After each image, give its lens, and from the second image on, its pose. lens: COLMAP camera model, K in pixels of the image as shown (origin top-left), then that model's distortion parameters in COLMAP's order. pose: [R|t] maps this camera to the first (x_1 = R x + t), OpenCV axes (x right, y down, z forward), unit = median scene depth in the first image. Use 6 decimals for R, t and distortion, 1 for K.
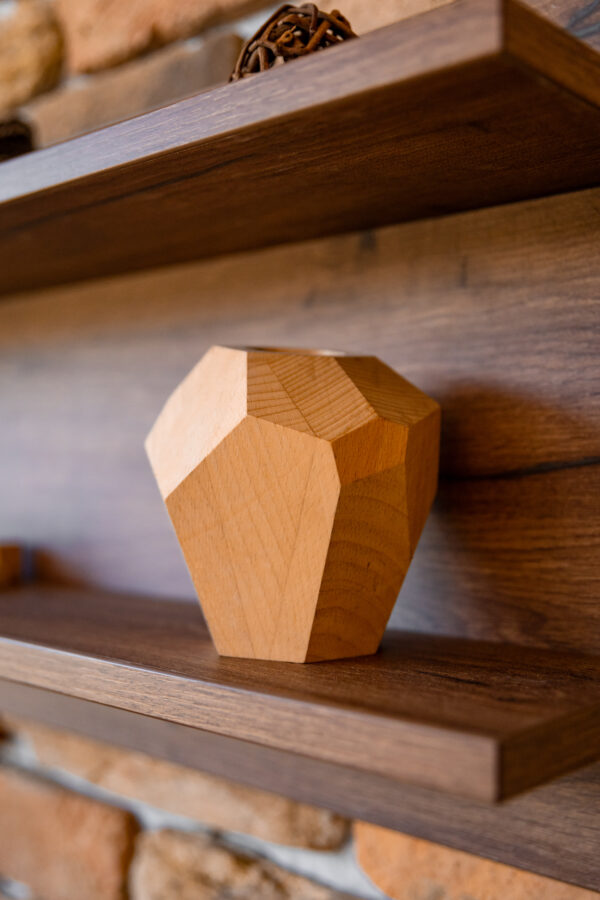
lens RADIAL K [[1070.9, 0, 298.9], [0, 1070.9, 469.0], [0, 0, 1]] dist [-0.013627, -0.014069]
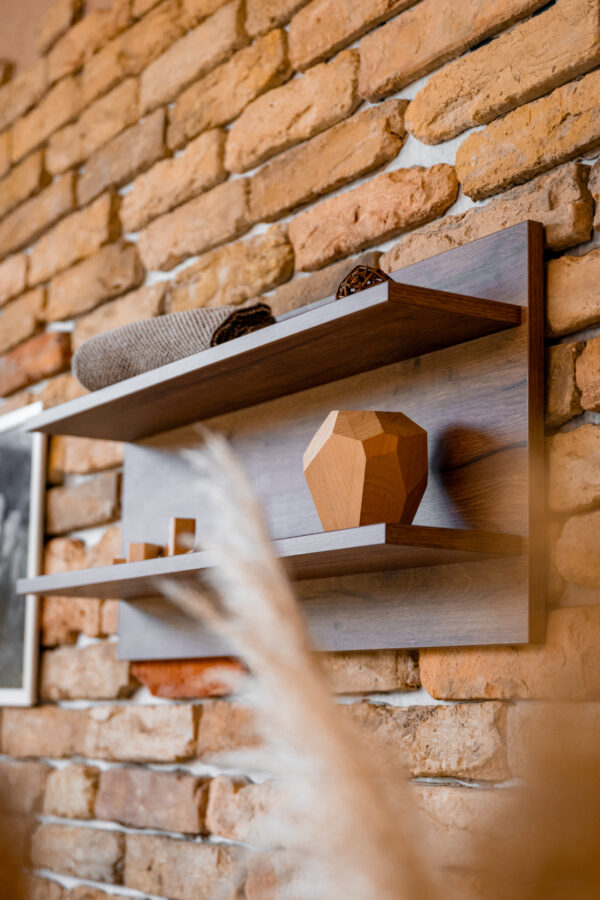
lens RADIAL K [[1682.2, 0, 300.0], [0, 1682.2, 450.0], [0, 0, 1]] dist [-0.010660, -0.011268]
pose [[0.959629, -0.033322, -0.279289, 0.853598], [-0.011987, 0.987210, -0.158971, 0.537368], [0.281014, 0.155901, 0.946956, -2.390489]]
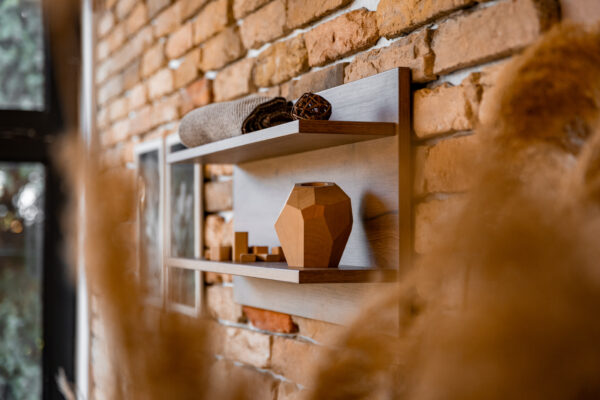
lens RADIAL K [[1218.2, 0, 300.0], [0, 1218.2, 200.0], [0, 0, 1]] dist [-0.001526, -0.020008]
pose [[0.880607, -0.020607, -0.473399, 1.905947], [0.009180, 0.999608, -0.026437, 0.049297], [0.473758, 0.018935, 0.880452, -2.643422]]
